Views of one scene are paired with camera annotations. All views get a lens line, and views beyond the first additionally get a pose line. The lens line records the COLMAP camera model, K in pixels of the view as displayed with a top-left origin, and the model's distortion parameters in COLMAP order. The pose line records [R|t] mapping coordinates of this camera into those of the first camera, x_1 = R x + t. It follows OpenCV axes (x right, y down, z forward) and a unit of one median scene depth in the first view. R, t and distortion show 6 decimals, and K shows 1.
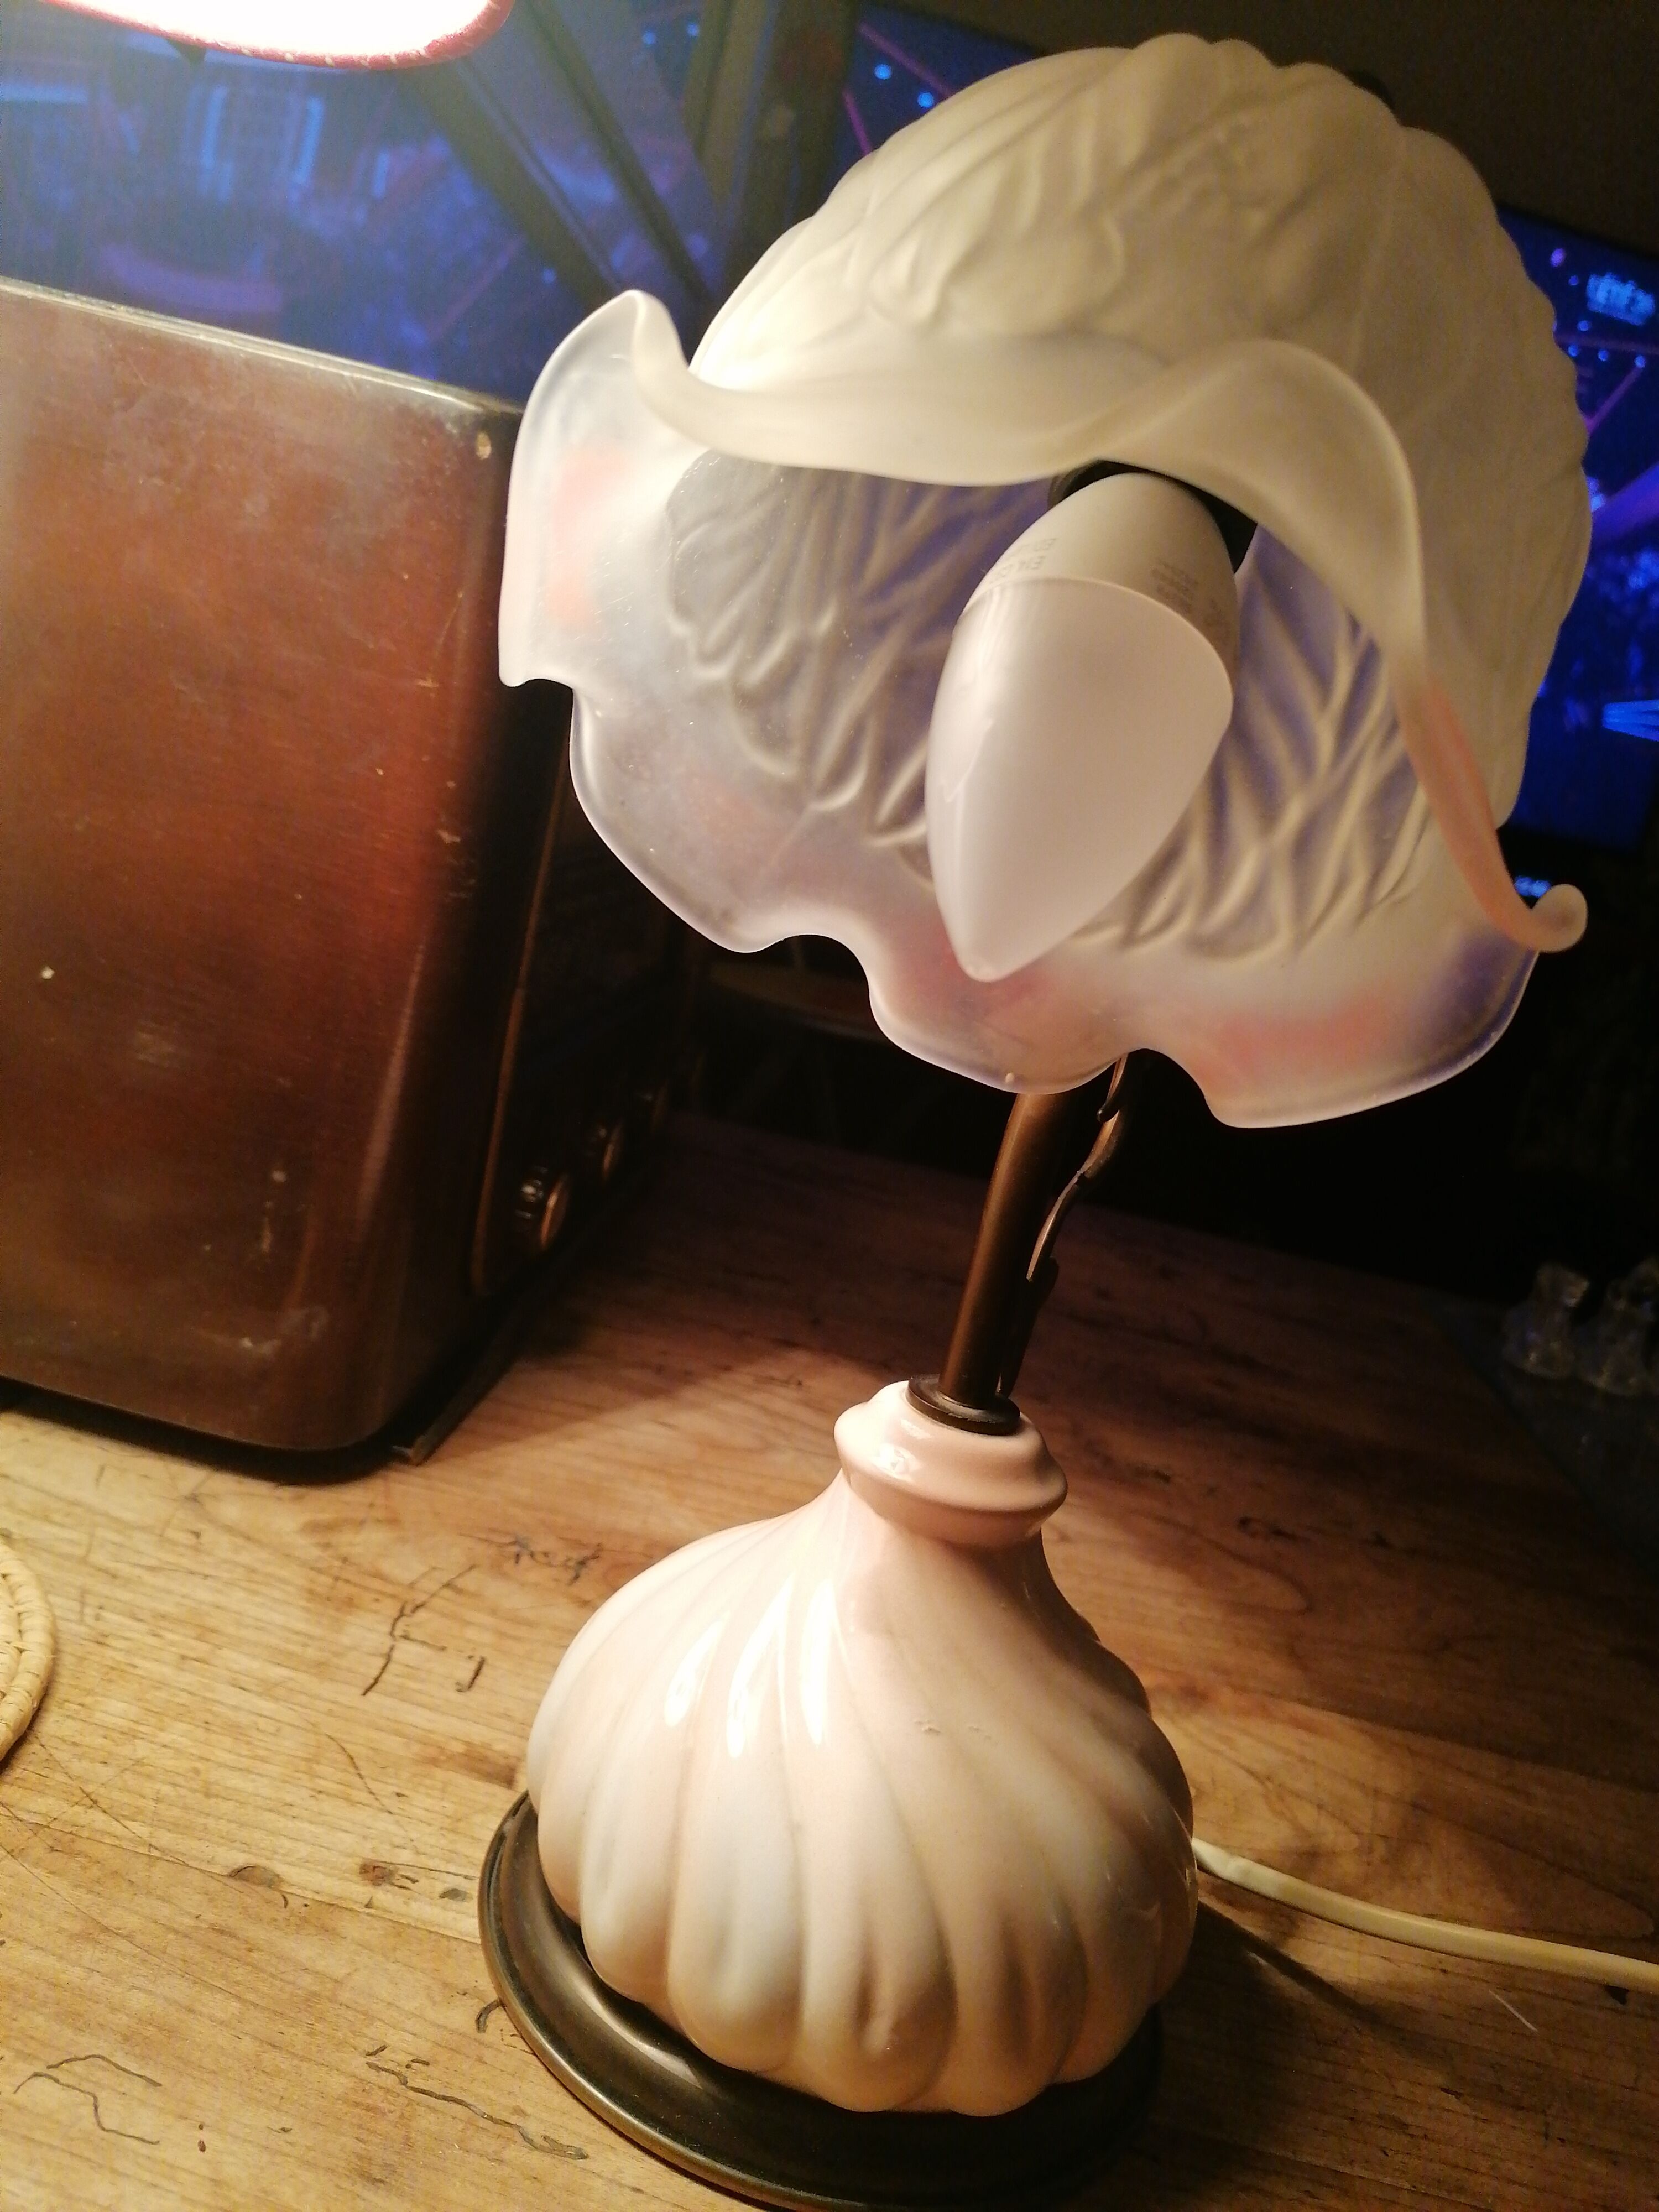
lens RADIAL K [[1691.1, 0, 829.6], [0, 1691.1, 1105.3], [0, 0, 1]] dist [0.084713, -0.129838]
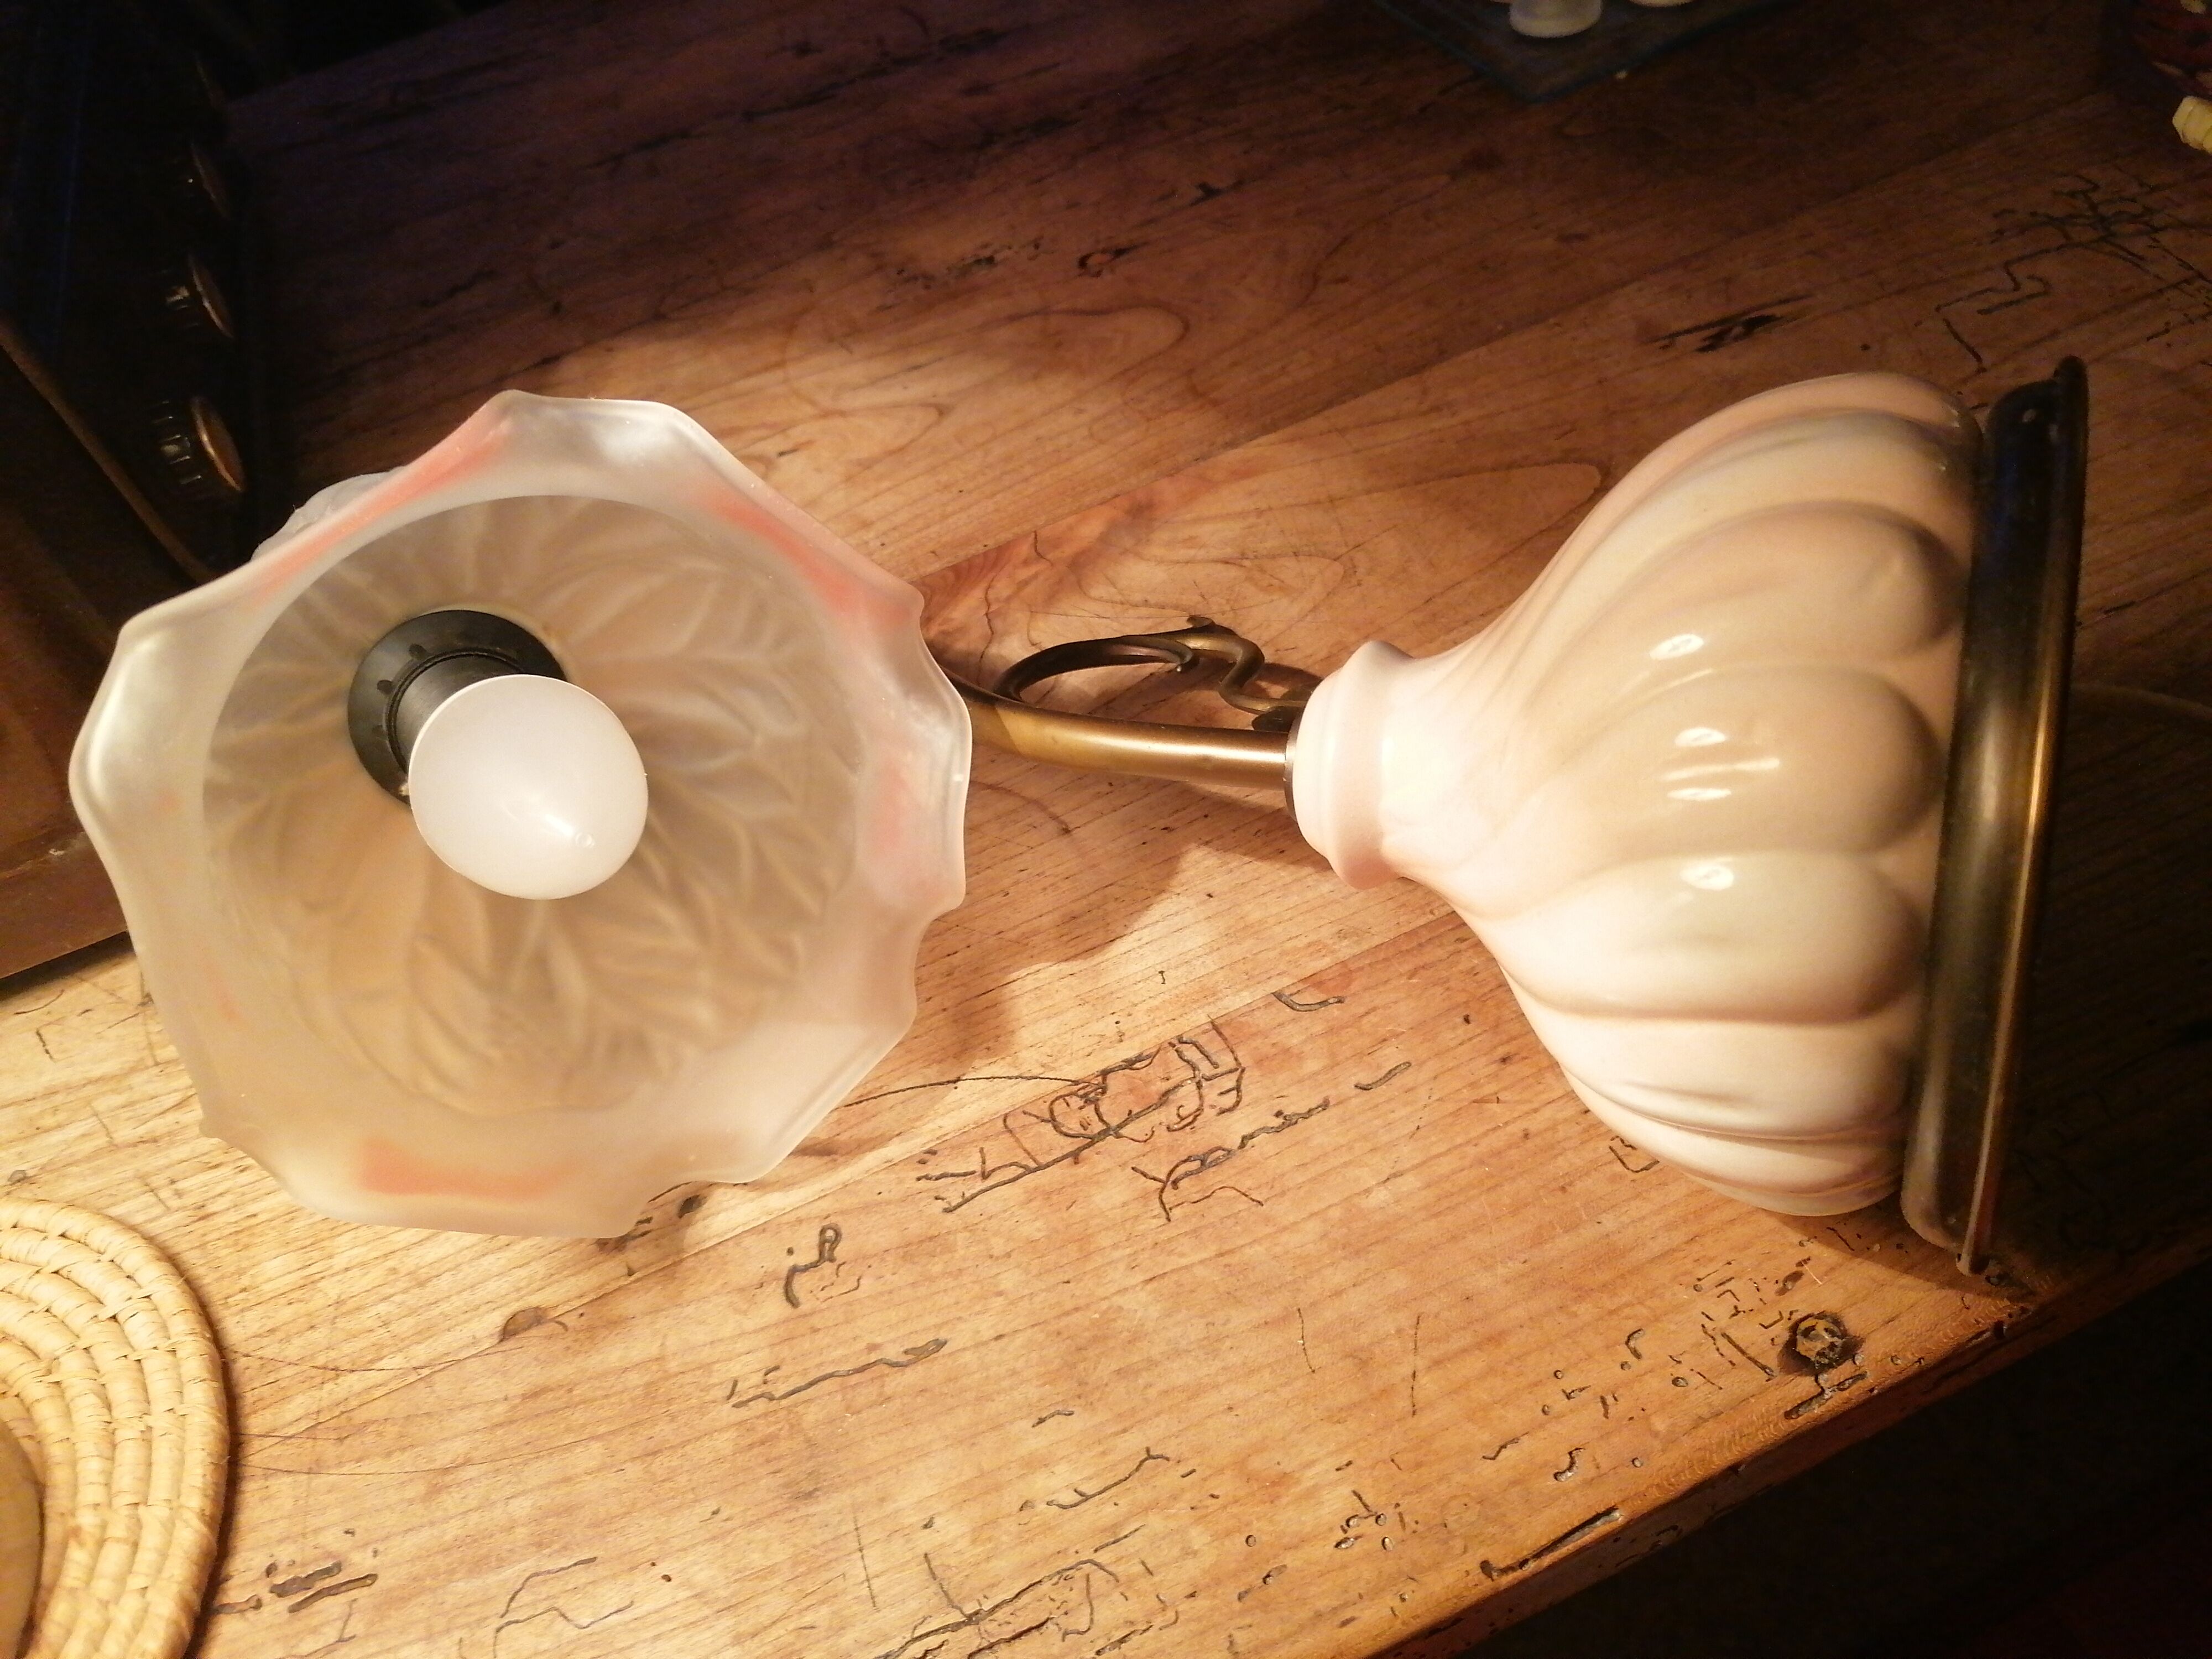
lens RADIAL K [[1706.2, 0, 1101.2], [0, 1706.2, 813.7], [0, 0, 1]] dist [0.085124, -0.135793]
pose [[0.813292, -0.581303, 0.025365, 0.076147], [0.455564, 0.663281, 0.593734, -0.160316], [-0.361964, -0.471324, 0.804261, 0.142605]]
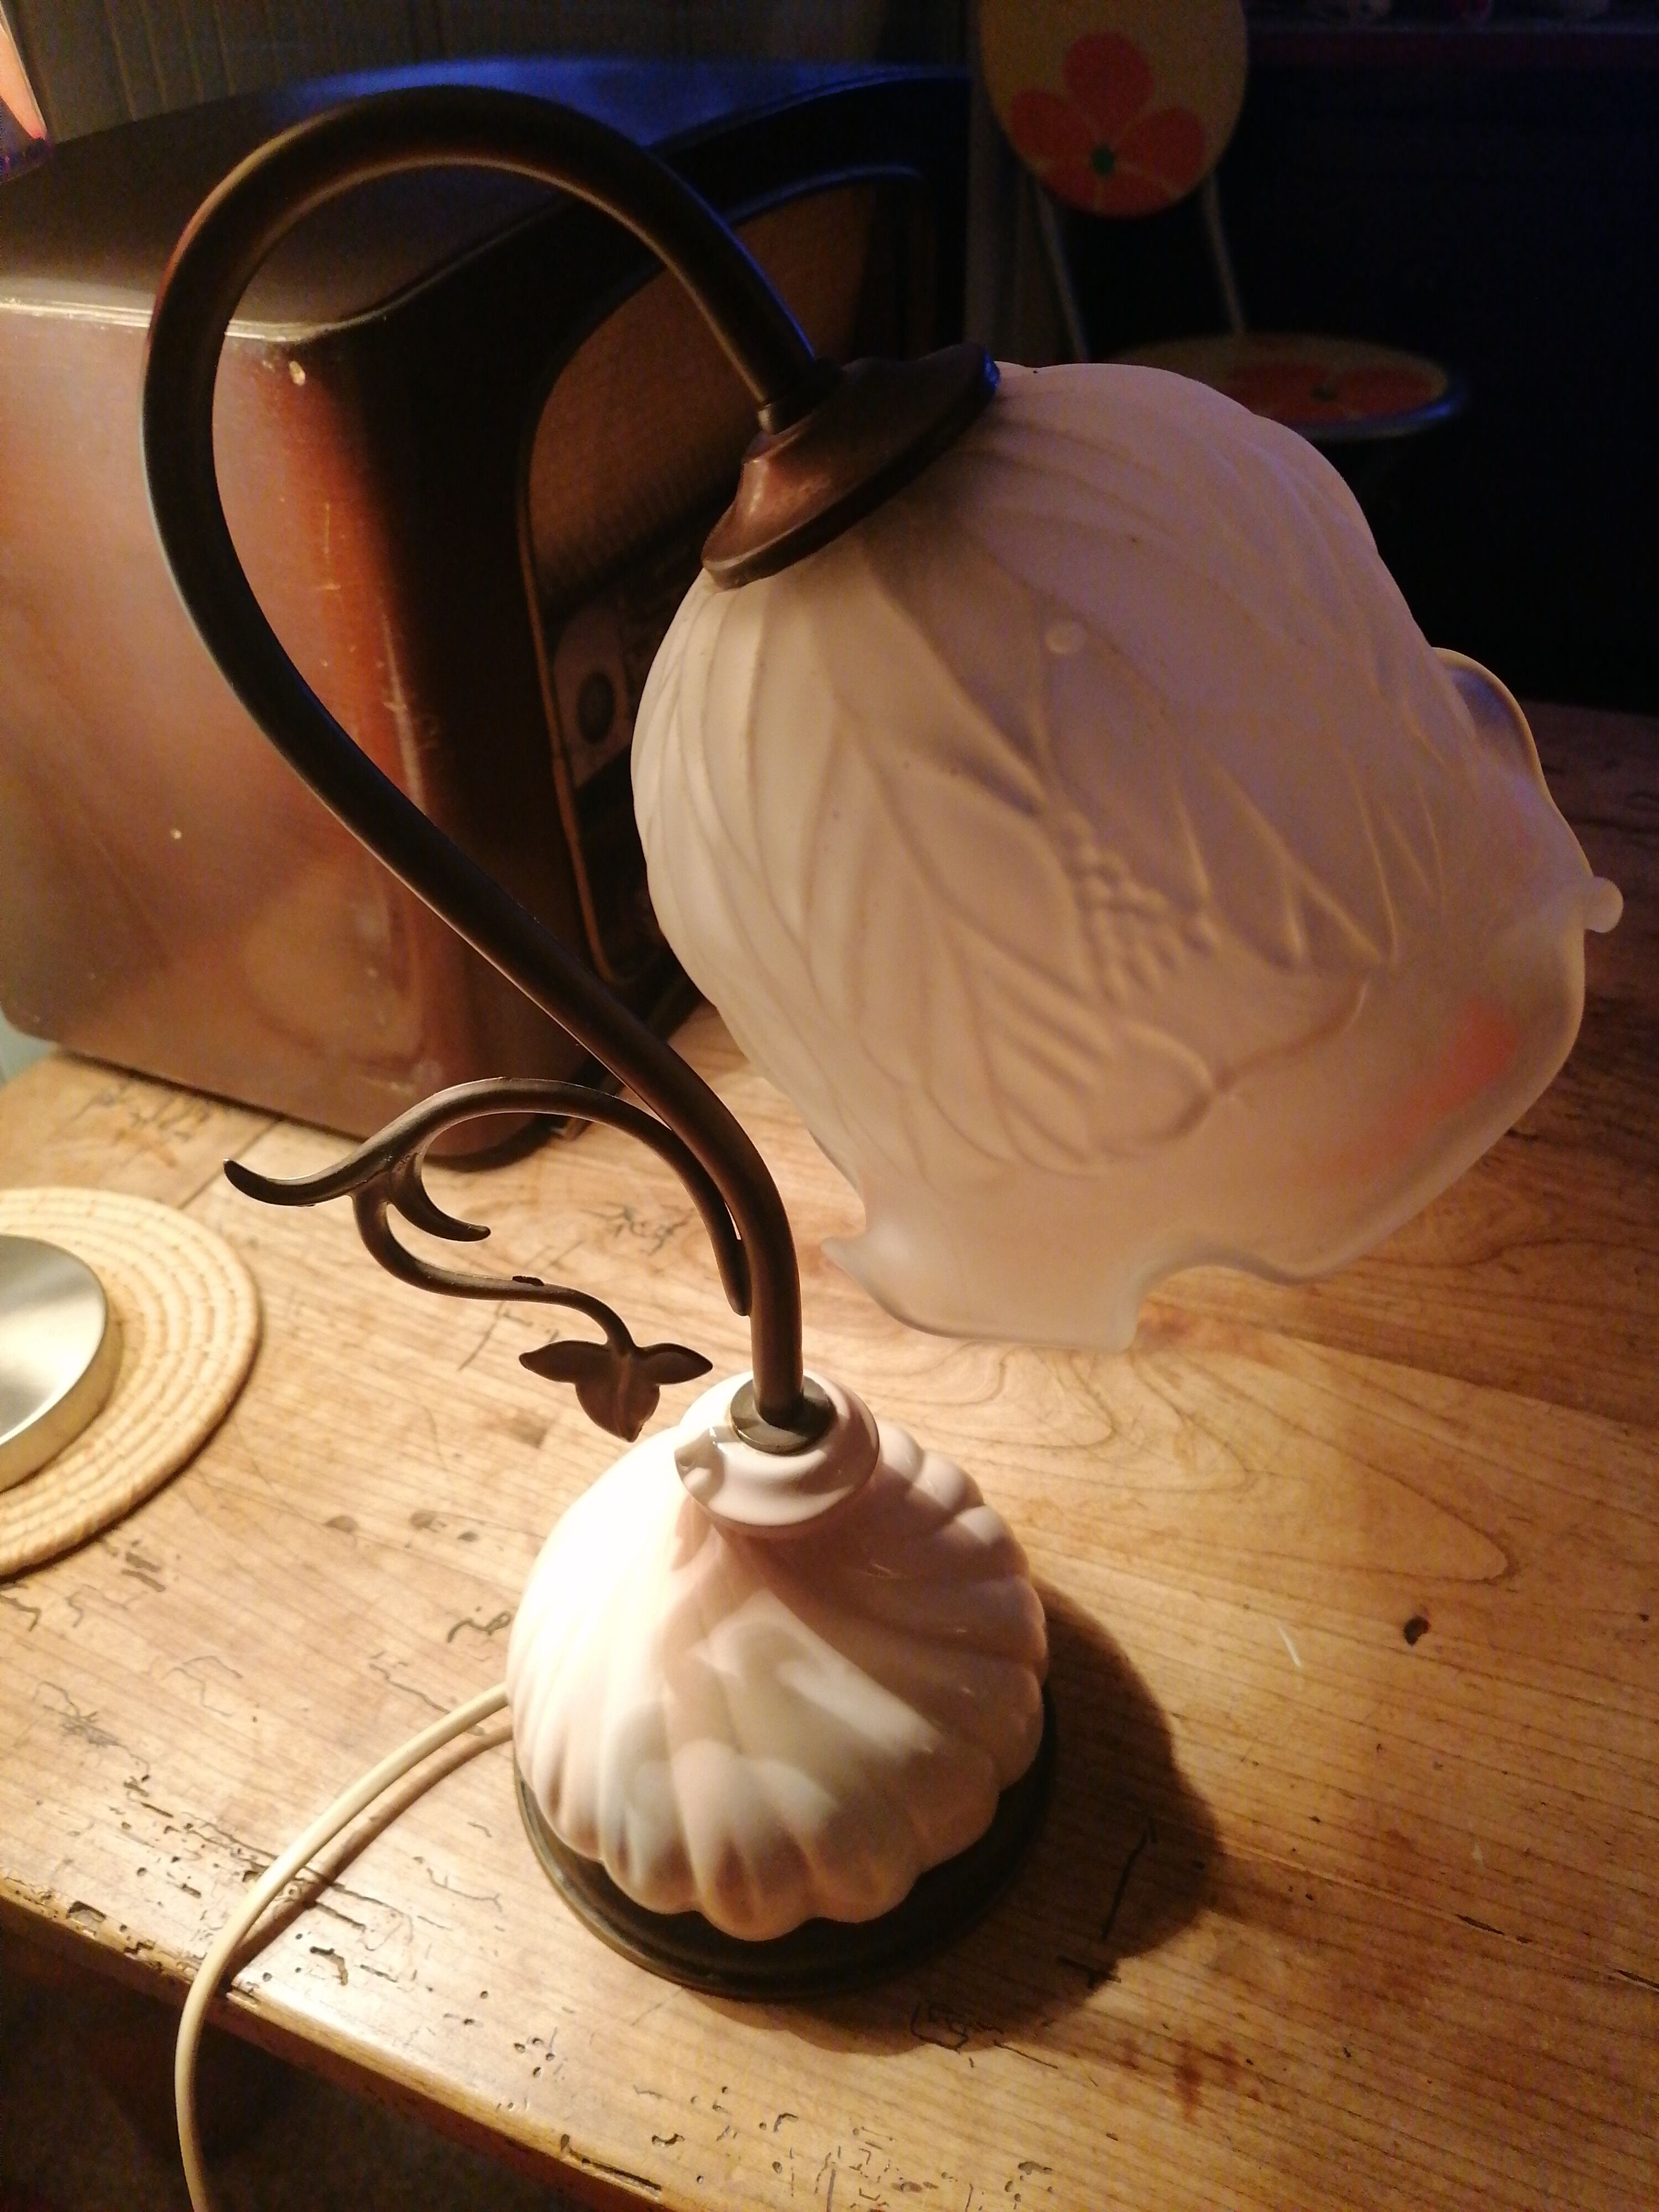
lens RADIAL K [[1691.1, 0, 829.6], [0, 1691.1, 1105.3], [0, 0, 1]] dist [0.084713, -0.129838]
pose [[0.924548, -0.017262, -0.380674, 0.504557], [0.166422, 0.916961, 0.362611, -0.288965], [0.342804, -0.398604, 0.850647, -0.001167]]
